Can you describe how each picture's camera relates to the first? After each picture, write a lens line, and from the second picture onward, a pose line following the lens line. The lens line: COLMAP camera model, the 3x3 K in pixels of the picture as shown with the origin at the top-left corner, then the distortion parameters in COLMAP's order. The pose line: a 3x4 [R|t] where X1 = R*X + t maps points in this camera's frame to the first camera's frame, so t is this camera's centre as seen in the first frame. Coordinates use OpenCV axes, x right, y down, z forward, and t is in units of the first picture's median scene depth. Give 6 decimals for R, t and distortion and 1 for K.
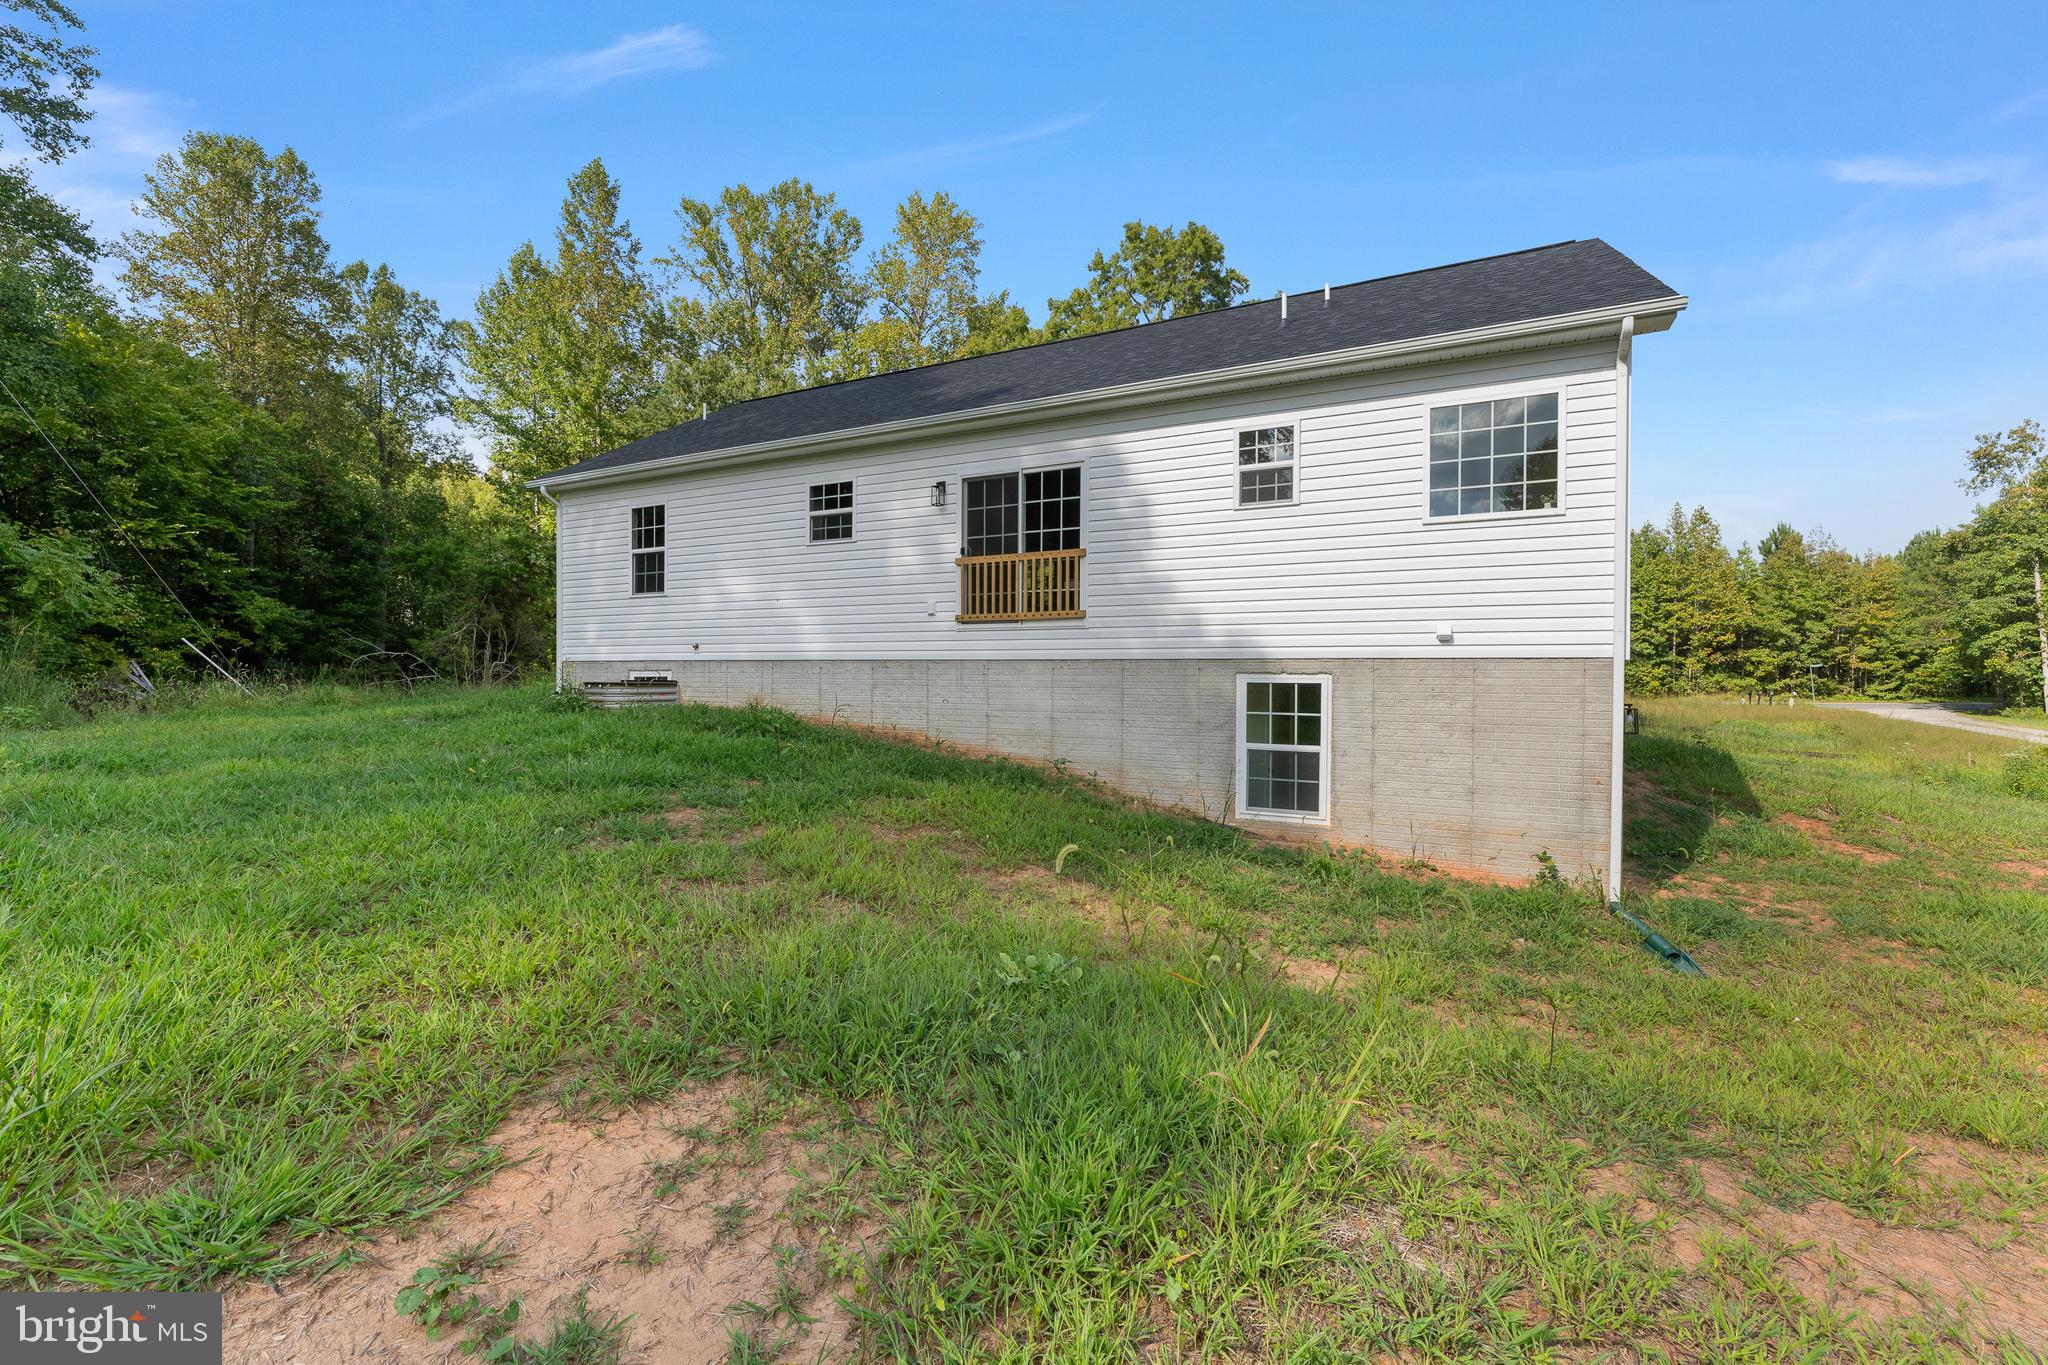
lens RADIAL K [[828.3, 0, 1035.1], [0, 828.3, 684.1], [0, 0, 1]] dist [-0.002828, -0.000001]
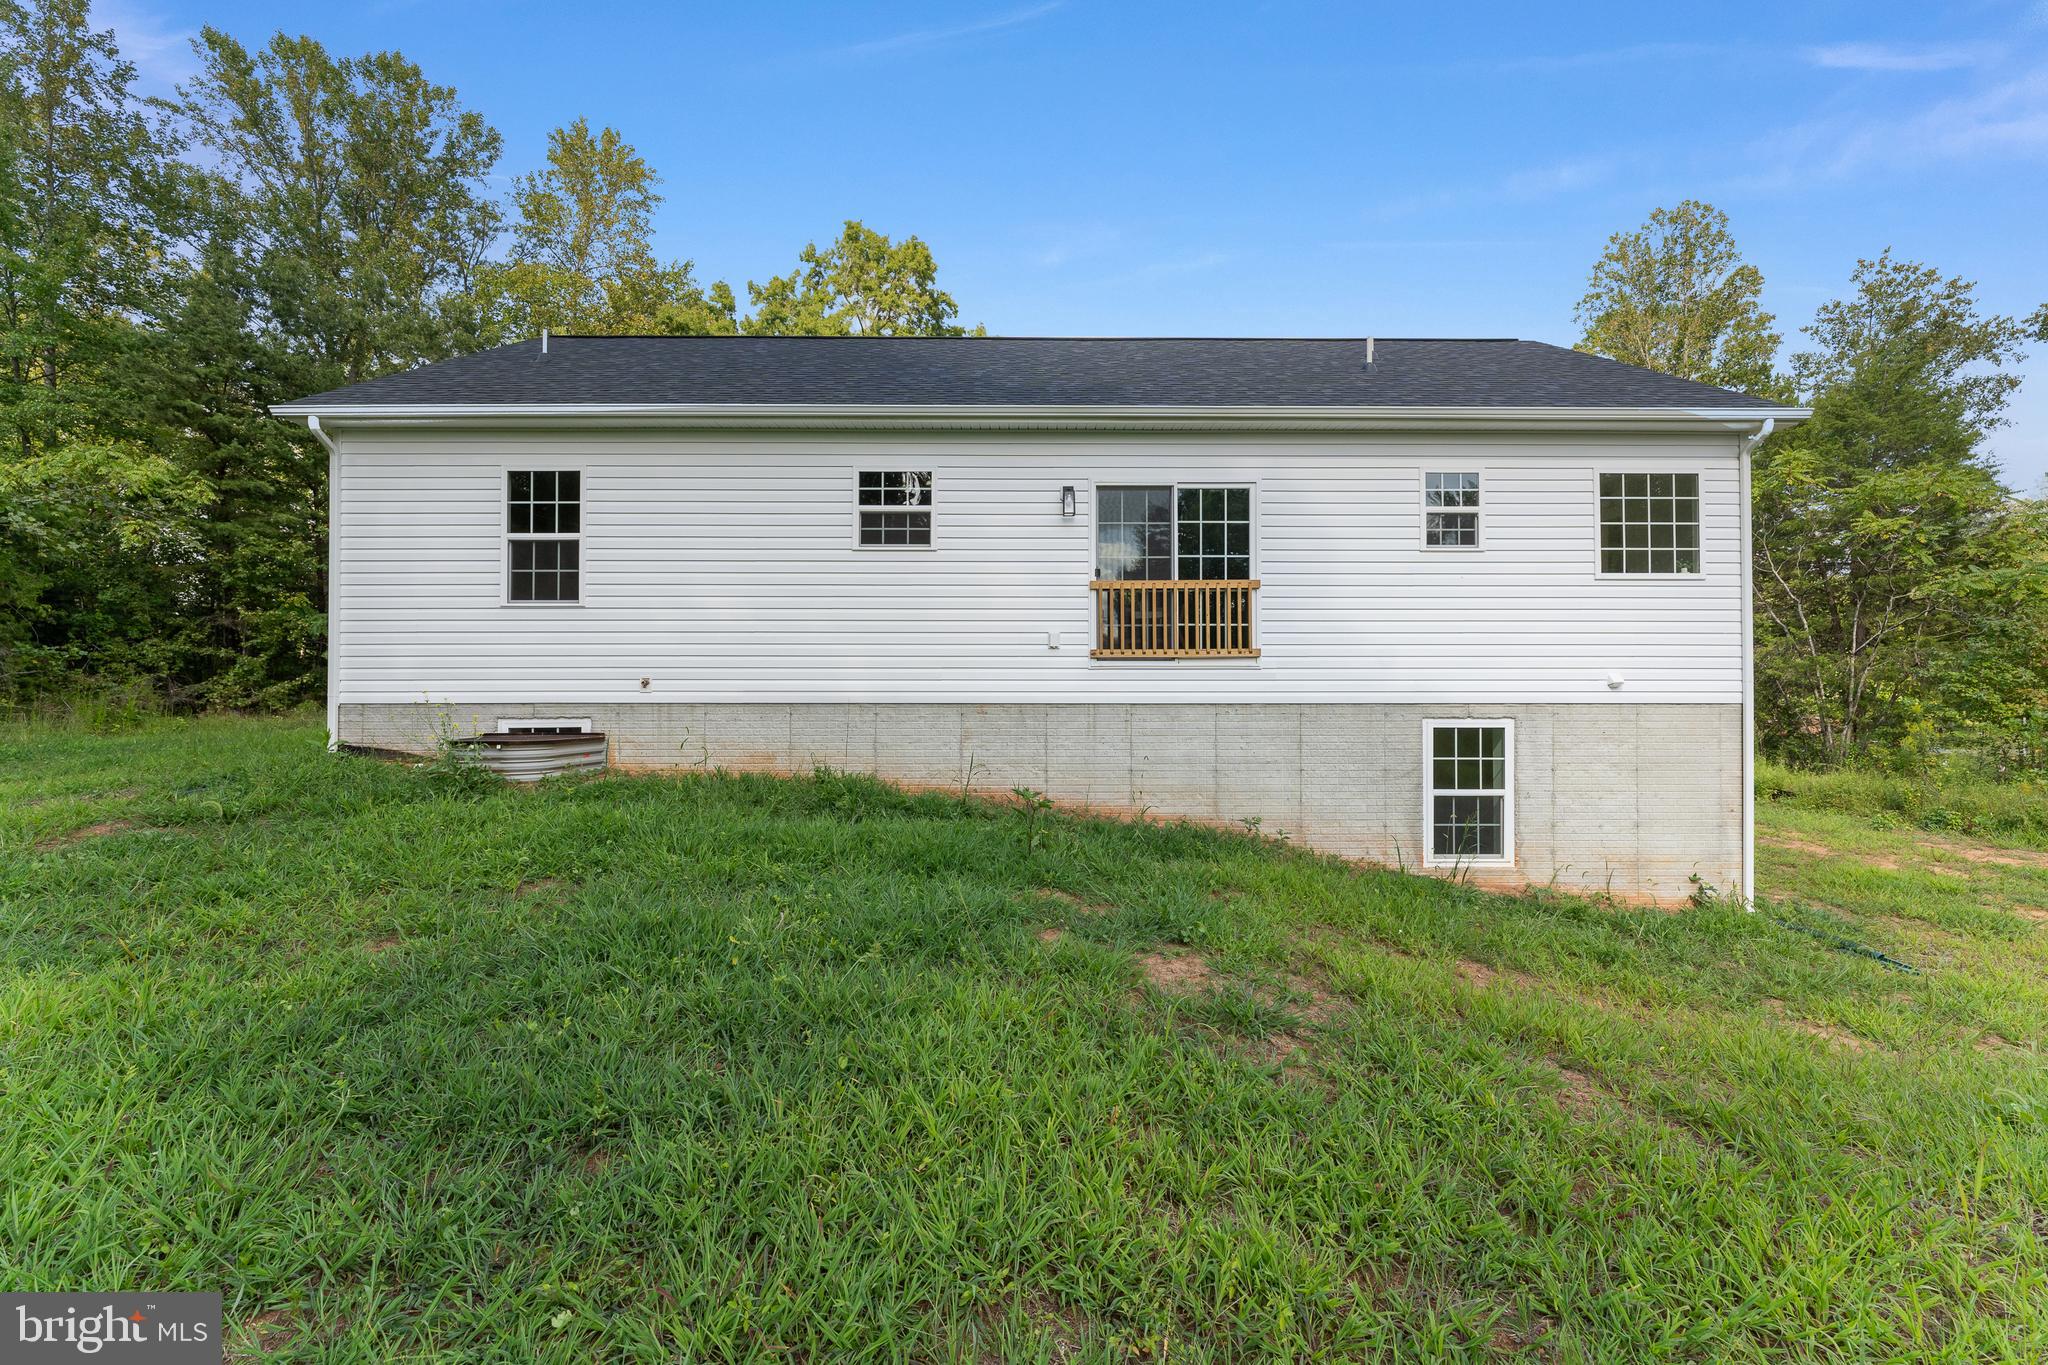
lens RADIAL K [[830.2, 0, 1029.2], [0, 830.2, 684.7], [0, 0, 1]] dist [-0.002506, -0.000154]
pose [[0.890706, -0.000825, 0.454579, -0.532277], [0.010198, 0.999783, -0.018168, -0.034381], [-0.454466, 0.020818, 0.890521, 0.295760]]
